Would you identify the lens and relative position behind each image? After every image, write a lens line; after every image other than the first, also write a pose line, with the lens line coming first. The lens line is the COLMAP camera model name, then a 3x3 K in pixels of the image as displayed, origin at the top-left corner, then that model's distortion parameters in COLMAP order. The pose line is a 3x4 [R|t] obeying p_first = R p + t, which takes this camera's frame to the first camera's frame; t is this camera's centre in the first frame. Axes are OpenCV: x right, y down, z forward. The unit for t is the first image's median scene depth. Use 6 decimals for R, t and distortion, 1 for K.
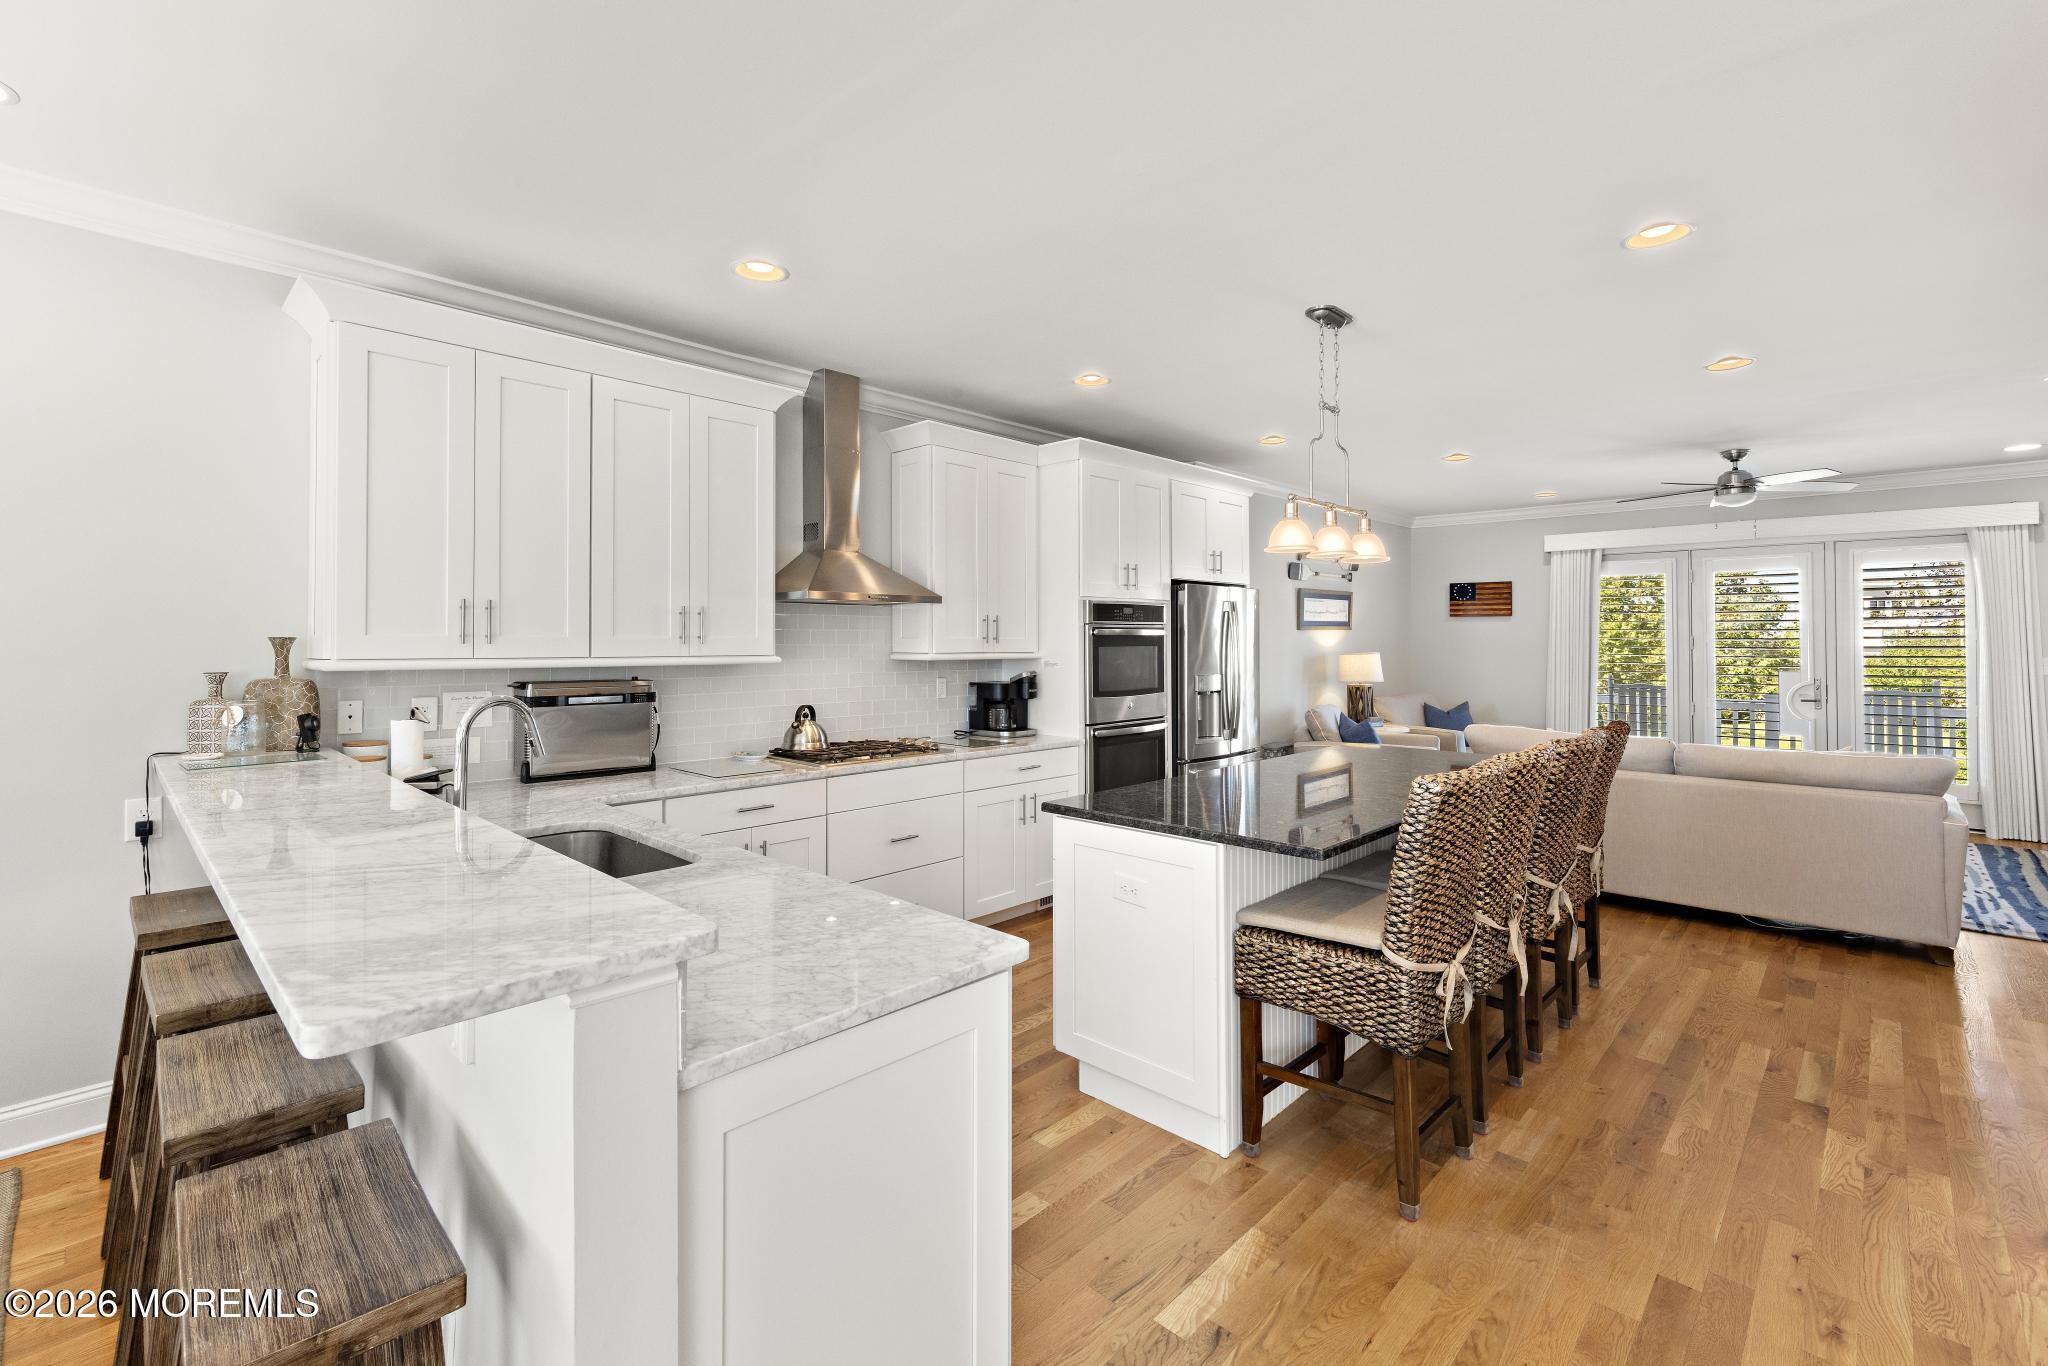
lens RADIAL K [[891.5, 0, 1022.5], [0, 891.5, 627.3], [0, 0, 1]] dist [0.002037, 0.000271]
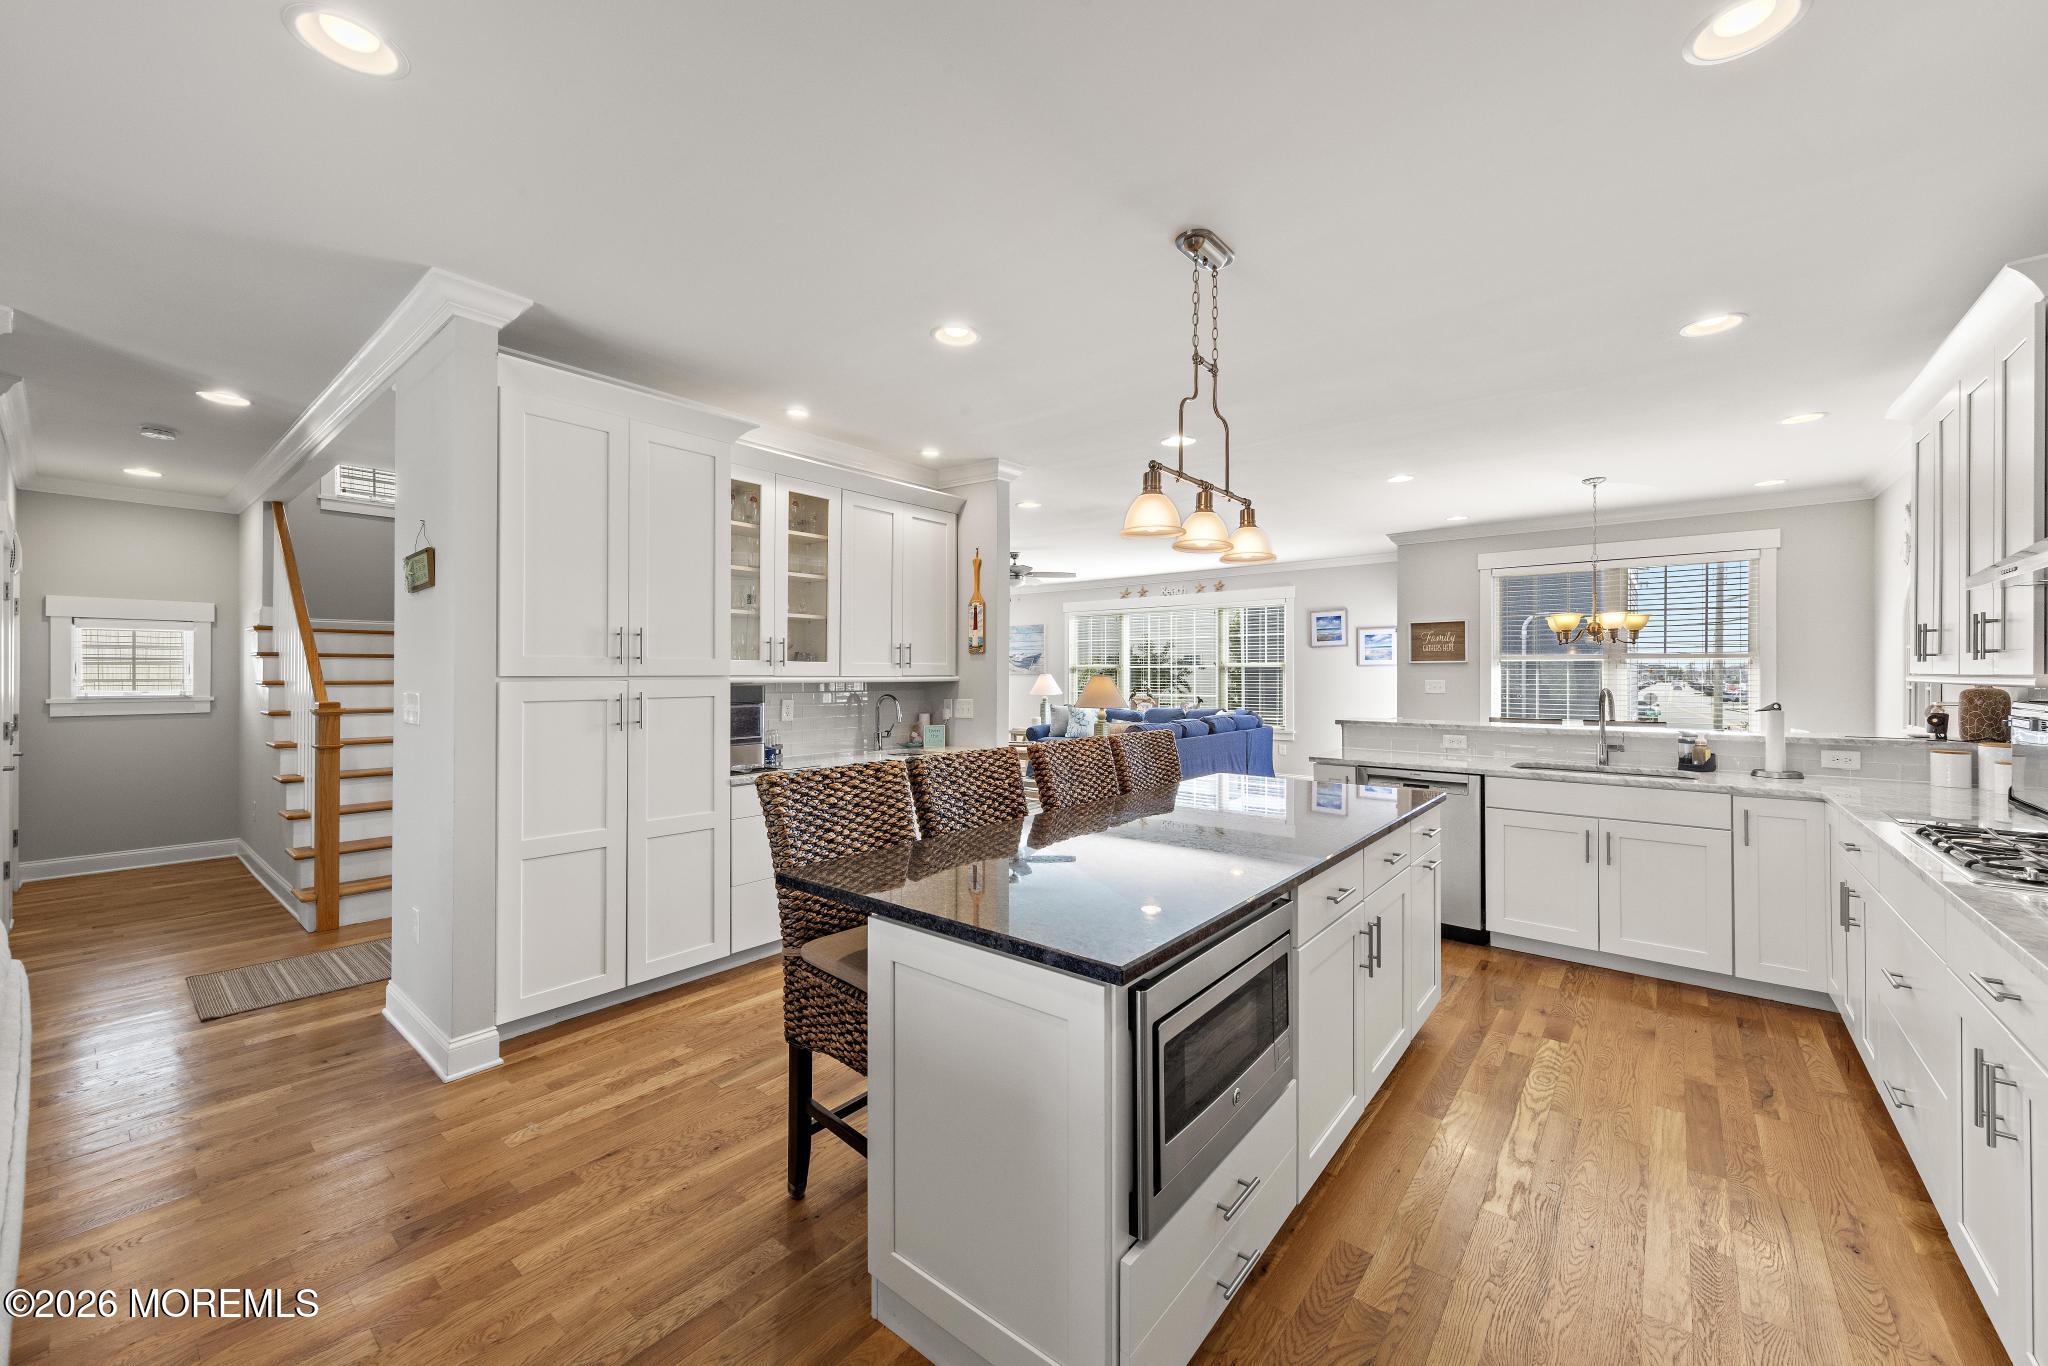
lens RADIAL K [[801.8, 0, 1016.8], [0, 801.8, 673.6], [0, 0, 1]] dist [0.000466, 0.000297]
pose [[-0.997887, -0.004528, -0.064818, 0.331948], [-0.003587, 0.999886, -0.014639, 0.023250], [0.064877, -0.014376, -0.997790, 1.009447]]
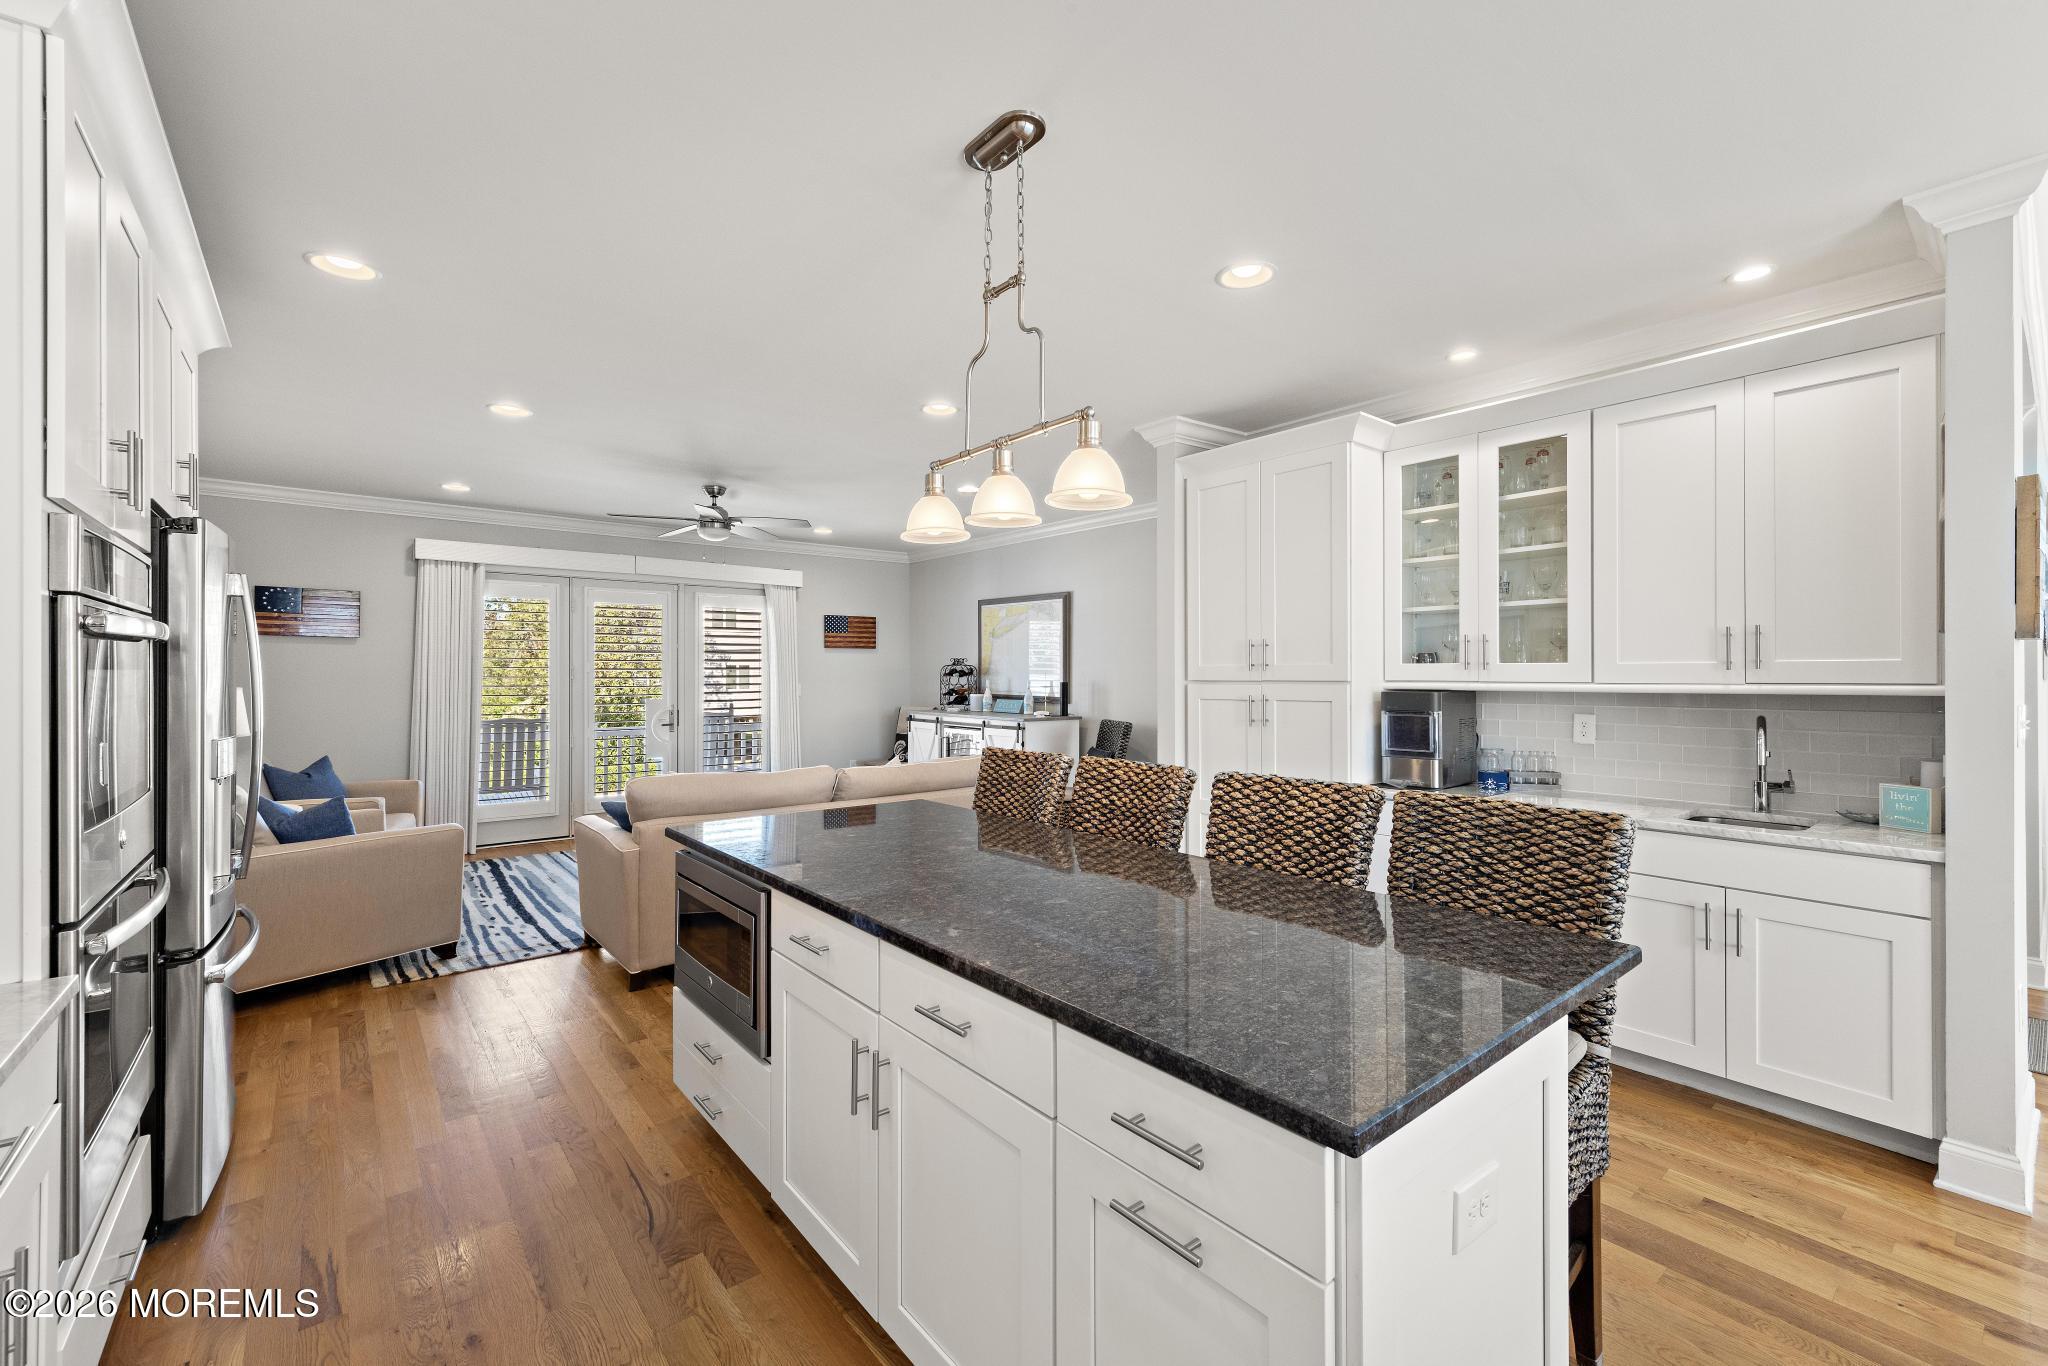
lens RADIAL K [[845.8, 0, 1014.3], [0, 845.8, 672.2], [0, 0, 1]] dist [-0.002440, -0.000261]
pose [[0.117923, 0.003893, 0.993015, -0.144448], [-0.015553, 0.999877, -0.002073, 0.015454], [-0.992901, -0.015200, 0.117969, 0.547143]]
